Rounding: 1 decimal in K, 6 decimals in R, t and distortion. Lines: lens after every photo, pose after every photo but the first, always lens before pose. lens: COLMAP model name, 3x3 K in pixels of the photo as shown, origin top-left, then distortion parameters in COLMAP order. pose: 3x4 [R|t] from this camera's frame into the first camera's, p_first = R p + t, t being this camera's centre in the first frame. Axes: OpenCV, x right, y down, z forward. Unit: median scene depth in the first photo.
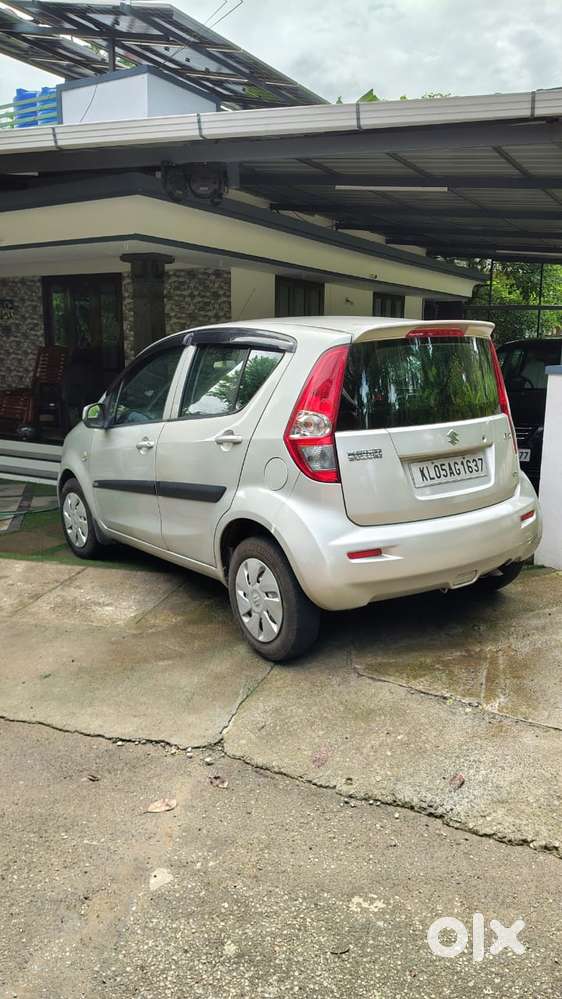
lens RADIAL K [[743.0, 0, 281.0], [0, 743.0, 499.5], [0, 0, 1]] dist [0.101429, -0.210558]
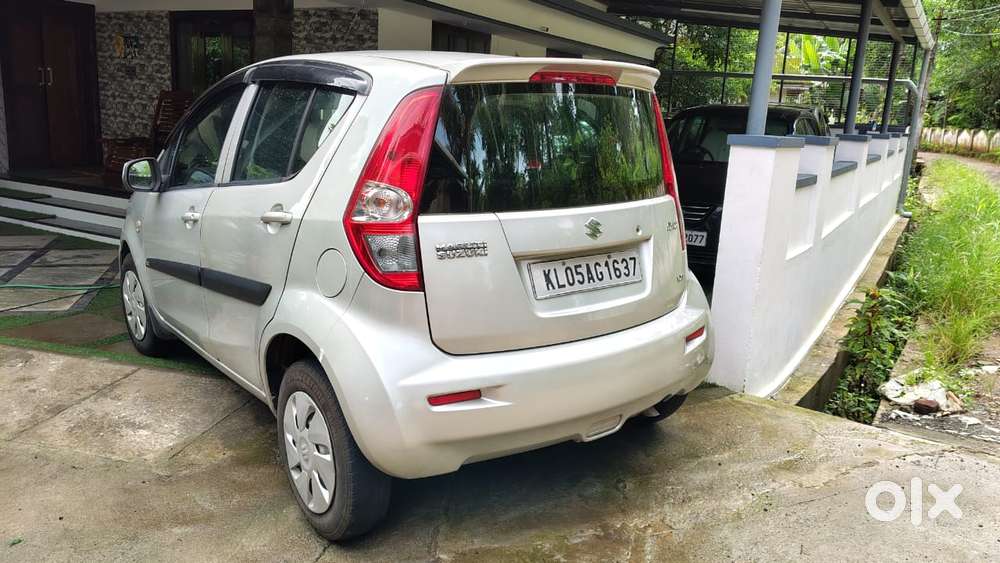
lens RADIAL K [[748.1, 0, 496.6], [0, 748.1, 275.7], [0, 0, 1]] dist [0.043228, -0.086968]
pose [[0.998427, 0.033201, 0.045169, 0.096915], [-0.033991, 0.999280, 0.016841, -0.042008], [-0.044578, -0.018350, 0.998837, 0.267897]]
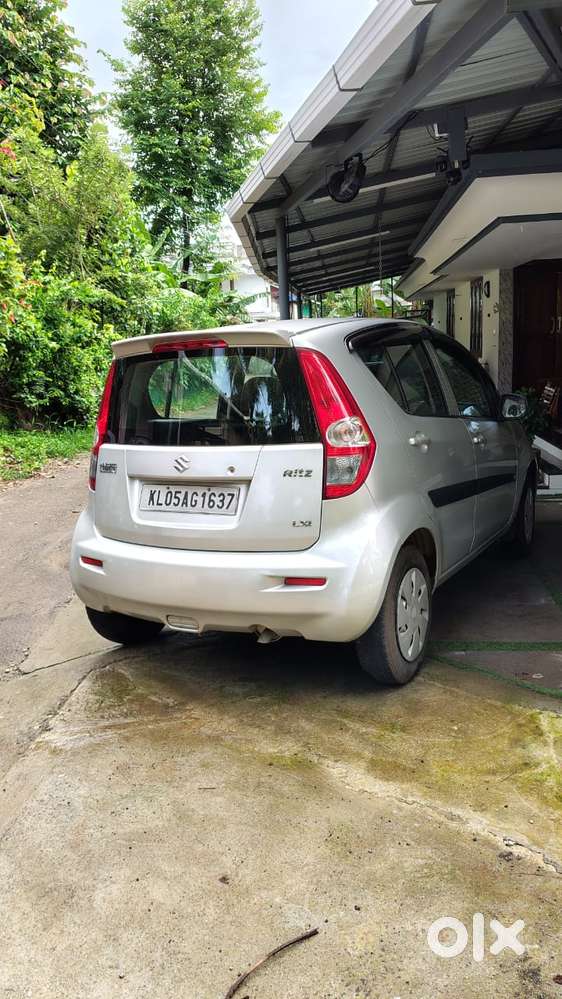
lens RADIAL K [[747.3, 0, 285.1], [0, 747.3, 500.6], [0, 0, 1]] dist [0.043228, -0.086968]
pose [[0.440038, 0.163393, -0.882989, 0.957948], [-0.132910, 0.984327, 0.115909, -0.141454], [0.888089, 0.066354, 0.454858, 0.629098]]
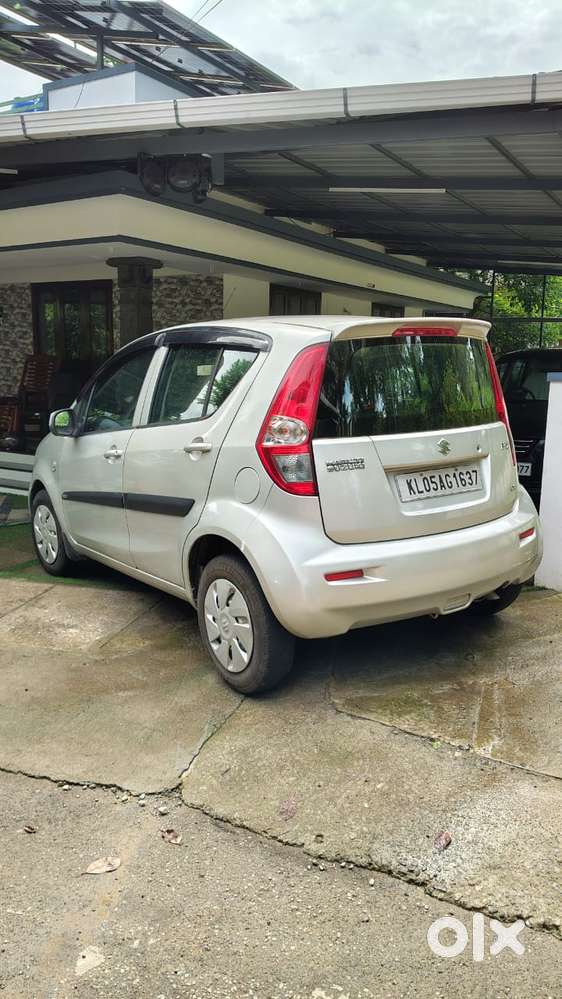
lens RADIAL K [[744.4, 0, 282.0], [0, 744.4, 500.4], [0, 0, 1]] dist [0.071314, -0.122958]
pose [[0.999969, 0.007420, -0.002651, 0.032712], [-0.007466, 0.999814, -0.017775, -0.000642], [0.002518, 0.017794, 0.999838, 0.085157]]
